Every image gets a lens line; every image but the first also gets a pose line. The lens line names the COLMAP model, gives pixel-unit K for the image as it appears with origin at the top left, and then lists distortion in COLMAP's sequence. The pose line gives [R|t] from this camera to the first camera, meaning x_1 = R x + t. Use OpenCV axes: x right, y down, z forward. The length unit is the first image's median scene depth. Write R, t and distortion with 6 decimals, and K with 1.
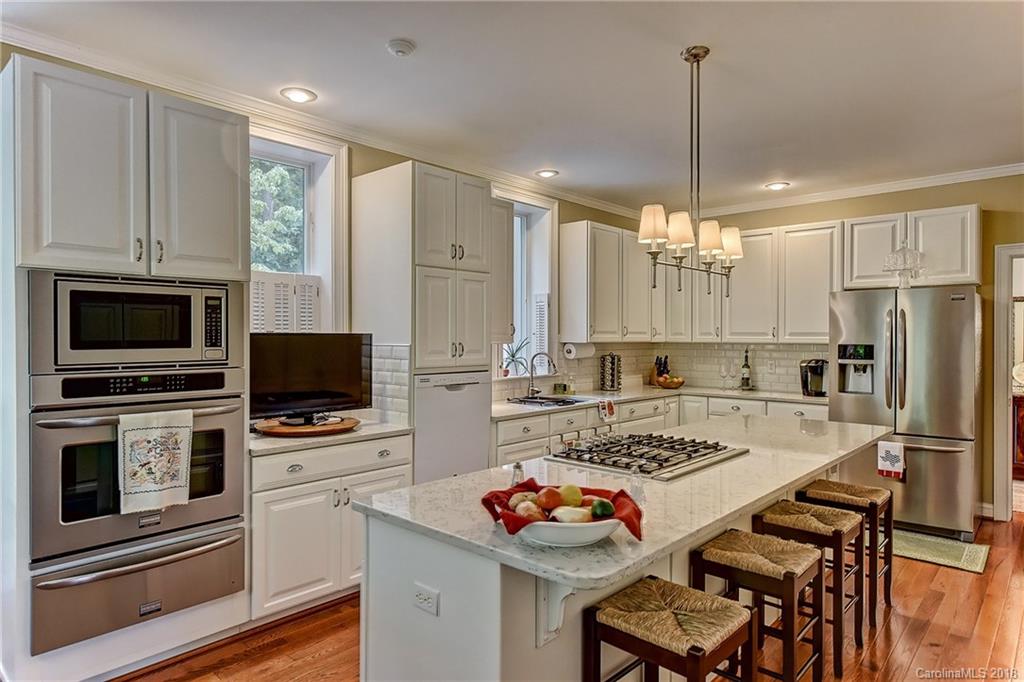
lens RADIAL K [[608.6, 0, 512.0], [0, 608.6, 341.0], [0, 0, 1]] dist [0.000610, 0.000074]
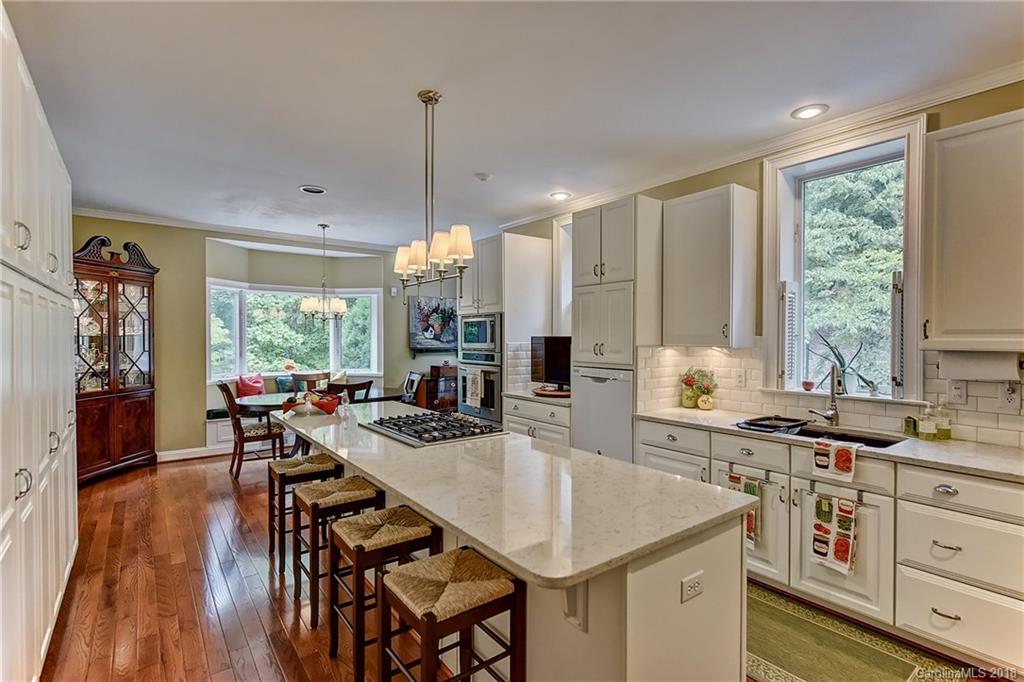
lens RADIAL K [[480.6, 0, 512.0], [0, 480.6, 341.0], [0, 0, 1]] dist [0.000728, 0.000036]
pose [[-0.173994, 0.006532, -0.984725, 1.214598], [-0.009469, 0.999921, 0.008306, -0.012181], [0.984701, 0.010769, -0.173918, 1.353054]]
